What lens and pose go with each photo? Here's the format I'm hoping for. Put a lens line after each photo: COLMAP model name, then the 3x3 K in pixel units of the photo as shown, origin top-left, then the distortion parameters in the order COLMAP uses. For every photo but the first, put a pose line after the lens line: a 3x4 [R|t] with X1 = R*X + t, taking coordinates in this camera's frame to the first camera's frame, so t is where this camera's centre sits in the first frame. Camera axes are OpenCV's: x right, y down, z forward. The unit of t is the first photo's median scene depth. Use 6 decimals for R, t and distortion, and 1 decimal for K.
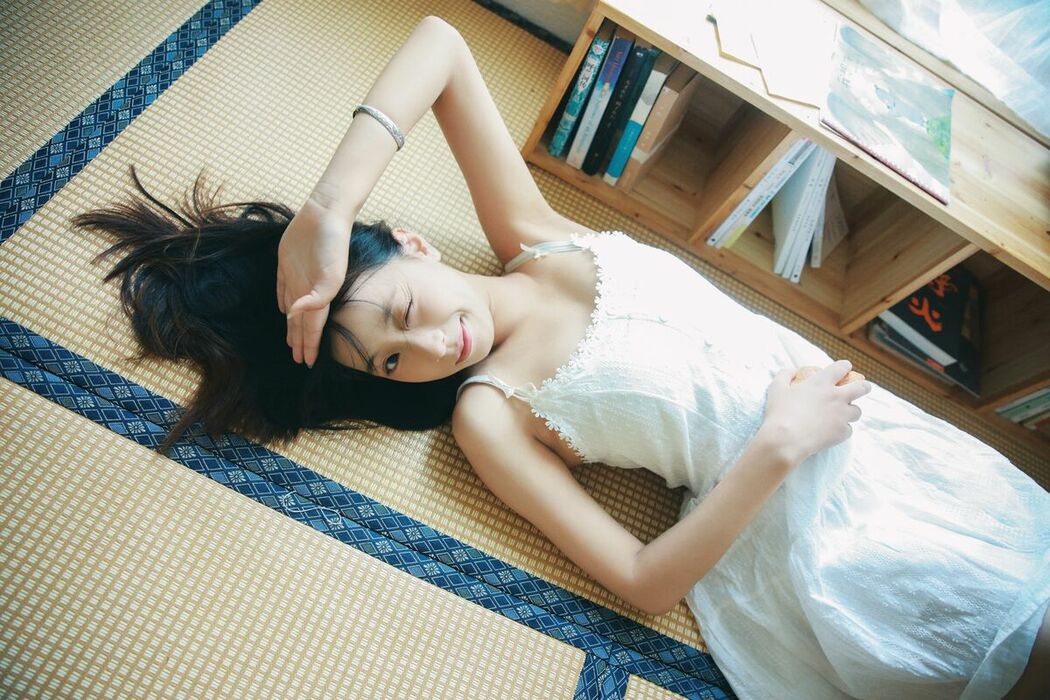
lens RADIAL K [[708.9, 0, 525.0], [0, 708.9, 350.0], [0, 0, 1]] dist [-0.114871, 0.094926]
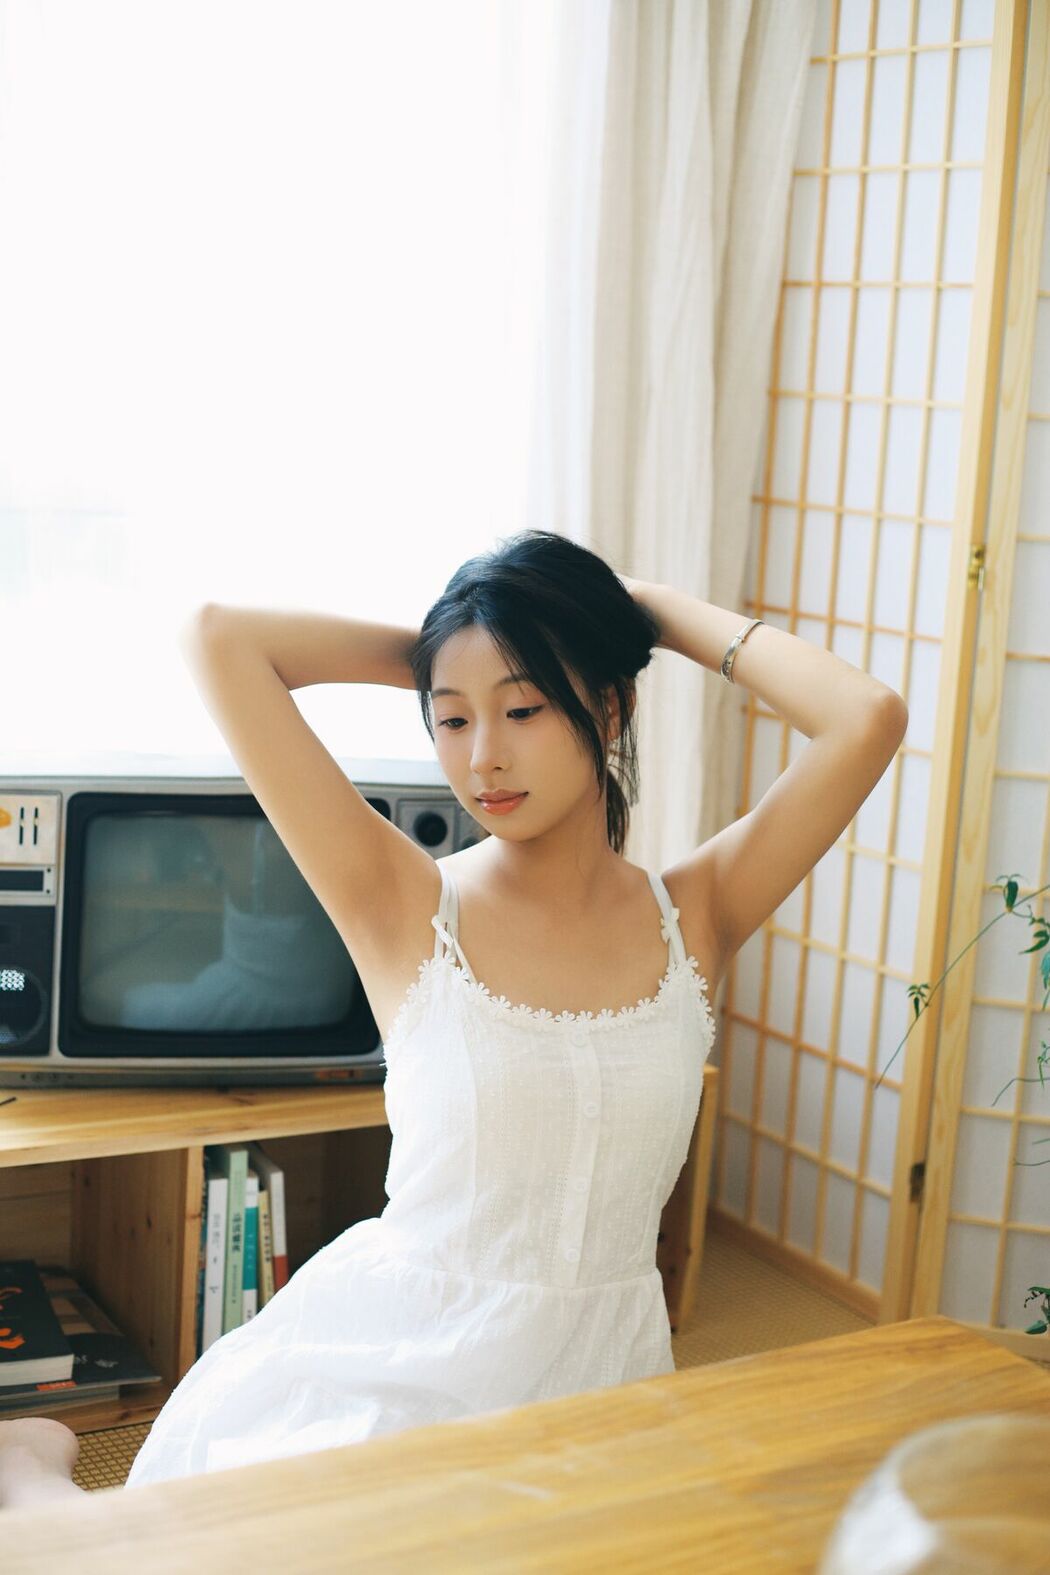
lens RADIAL K [[2333.4, 0, 490.6], [0, 2333.4, 761.7], [0, 0, 1]] dist [-0.100793, -0.091632]
pose [[0.610109, -0.426146, 0.667957, -0.318908], [0.756329, 0.564434, -0.330728, 0.888555], [-0.236079, 0.706975, 0.666673, -0.984375]]
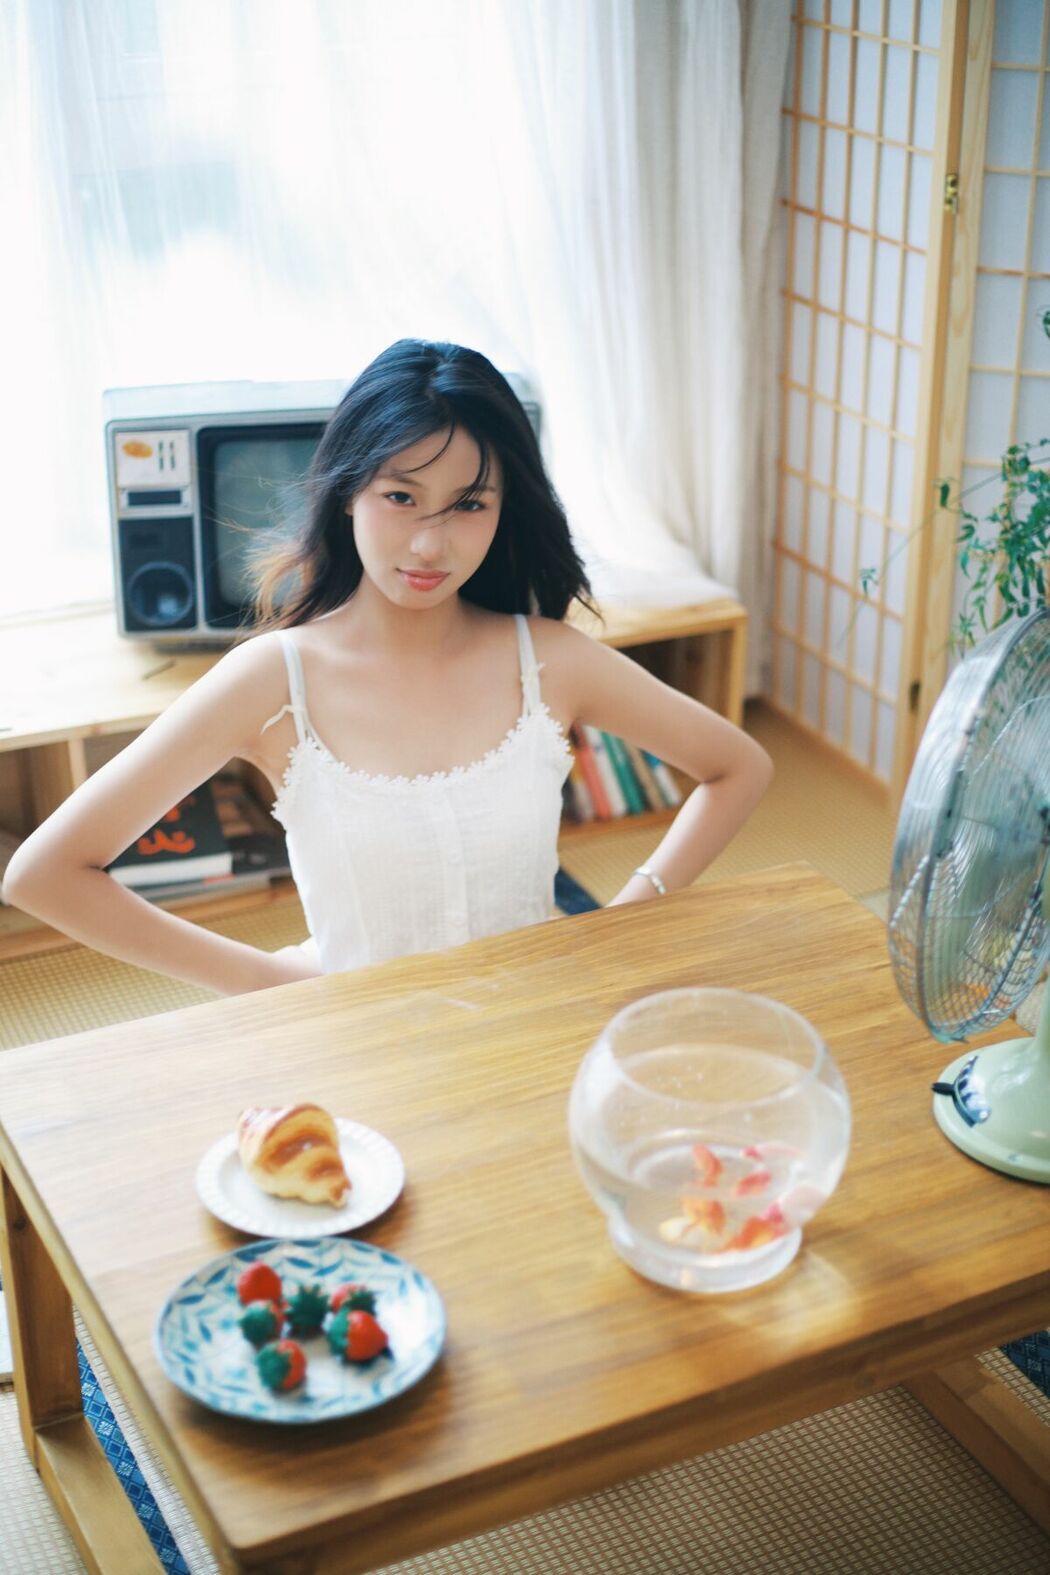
lens RADIAL K [[2323.1, 0, 525.0], [0, 2323.1, 787.5], [0, 0, 1]] dist [-0.116958, -0.043995]
pose [[0.657226, -0.602467, 0.452866, -0.366177], [0.740952, 0.626493, -0.241862, 1.153912], [-0.138003, 0.494510, 0.858146, -1.757273]]
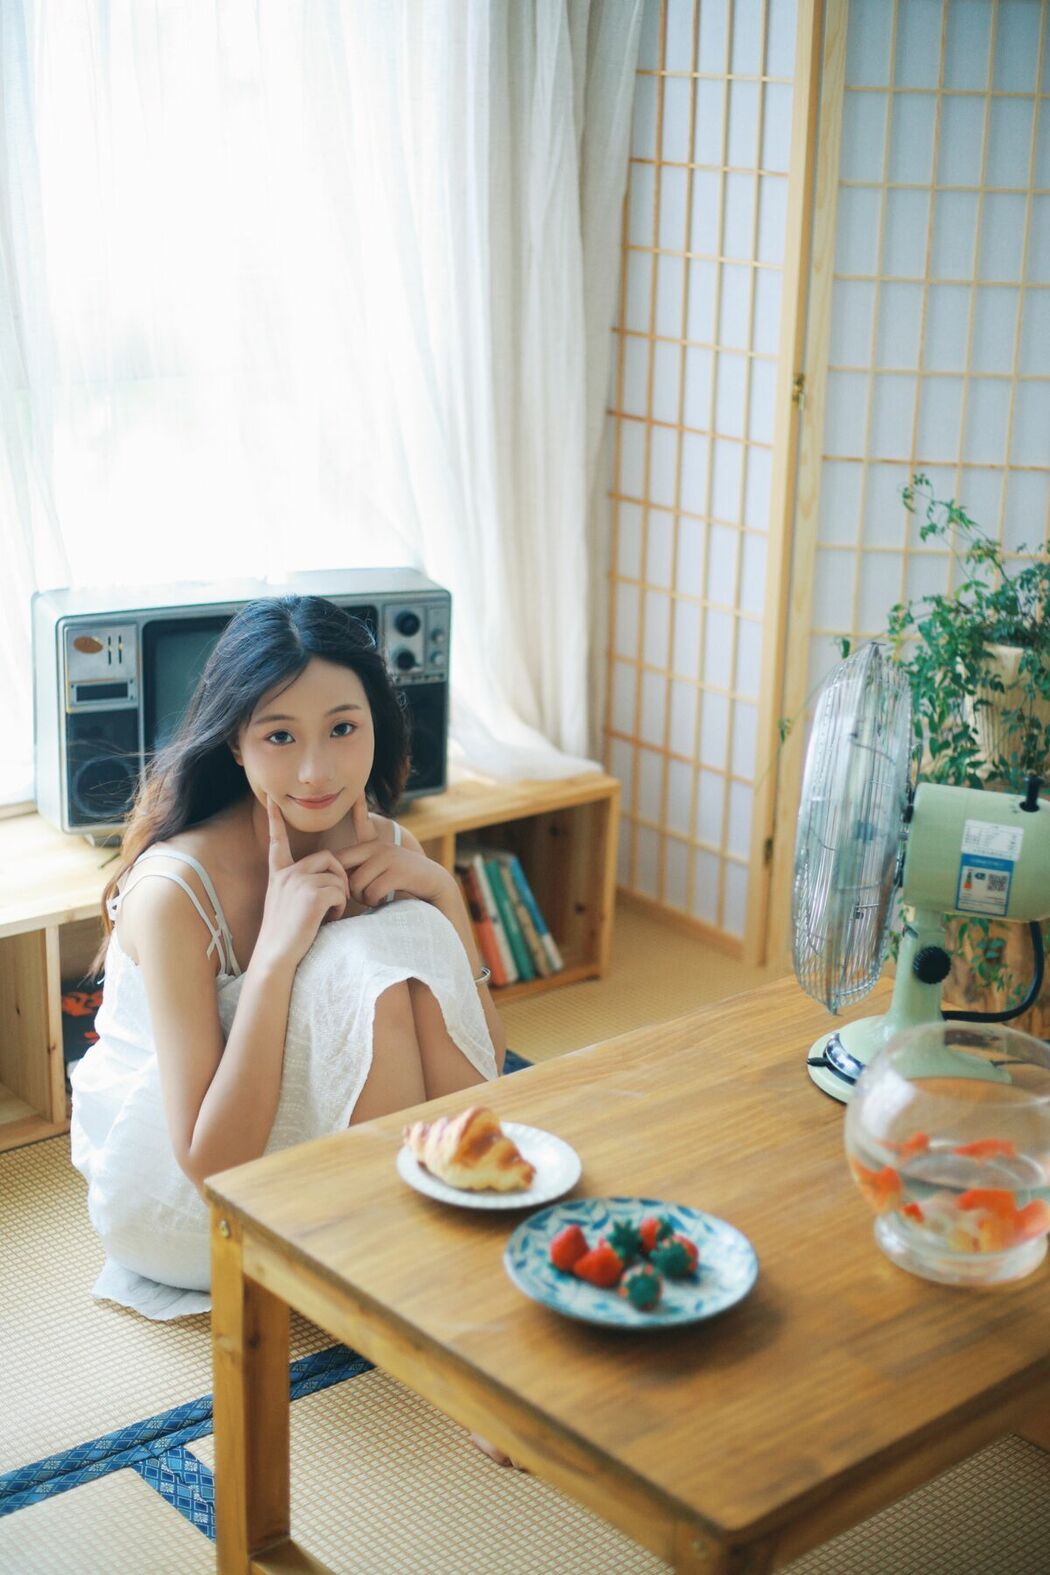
lens RADIAL K [[2305.5, 0, 549.5], [0, 2305.5, 782.3], [0, 0, 1]] dist [-0.115775, -0.081611]
pose [[0.475315, -0.573169, 0.667498, -1.006476], [0.828884, 0.546112, -0.121300, 0.716584], [-0.295003, 0.610934, 0.734666, -1.643214]]
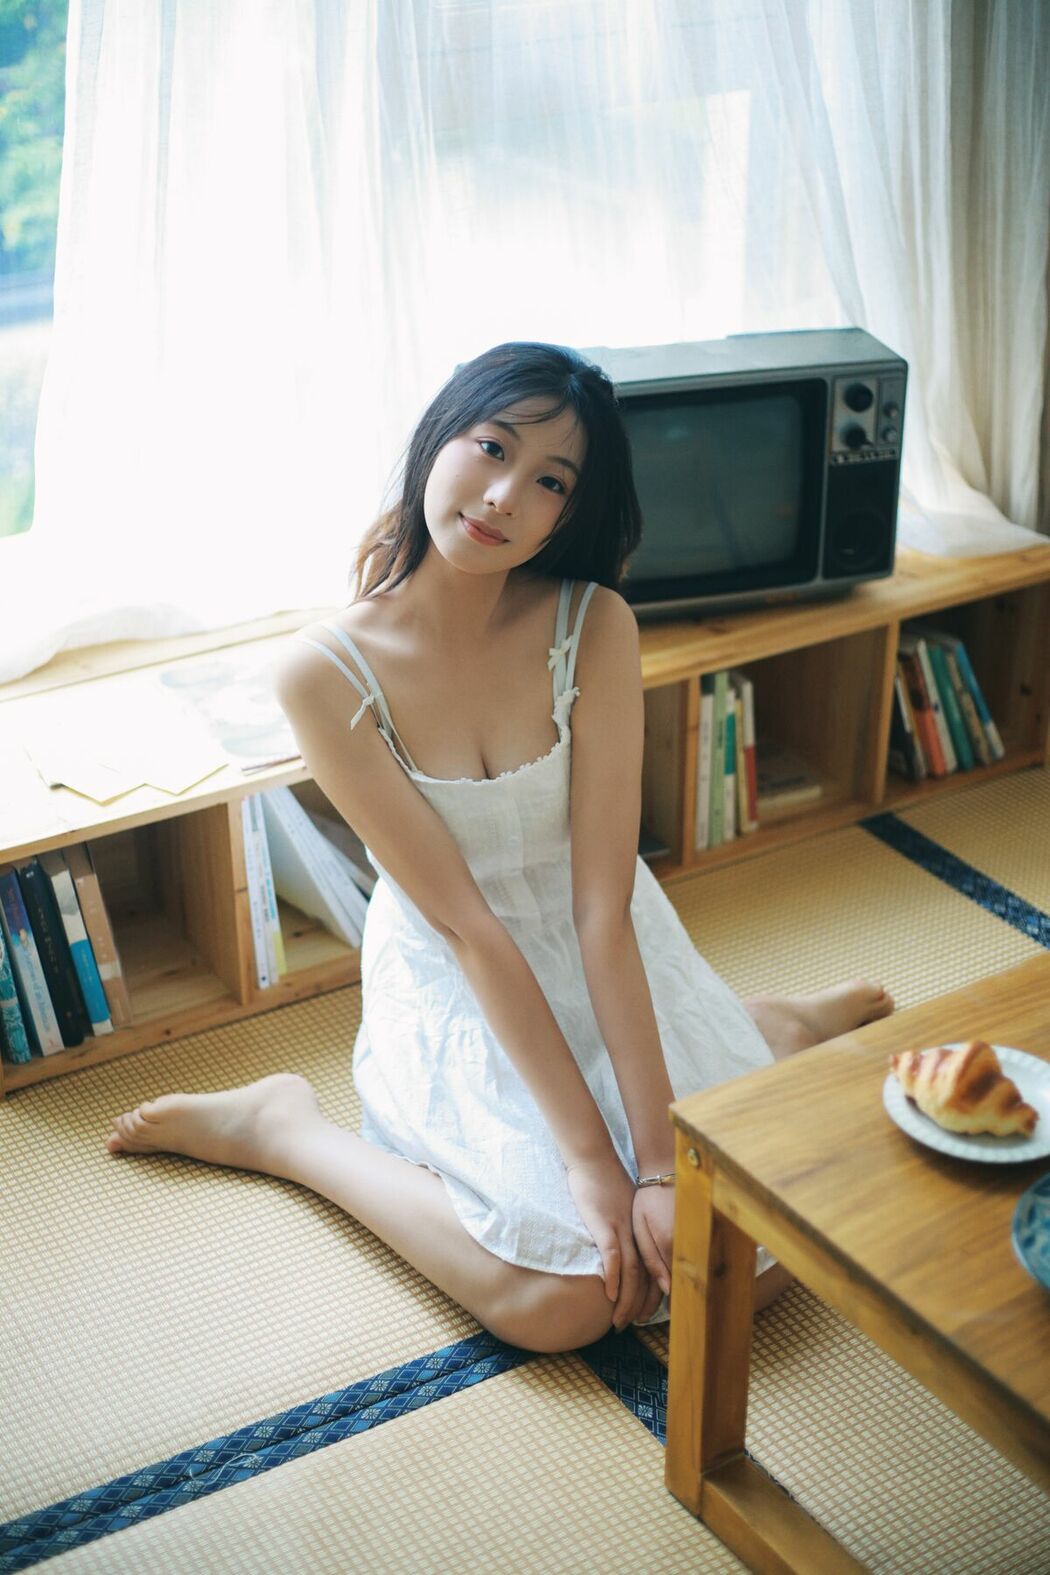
lens RADIAL K [[2309.8, 0, 522.5], [0, 2309.8, 798.0], [0, 0, 1]] dist [-0.111192, -0.100032]
pose [[0.583001, -0.659707, 0.474232, -0.772169], [0.793397, 0.588003, -0.157396, 0.424847], [-0.175015, 0.468017, 0.866216, -1.571073]]
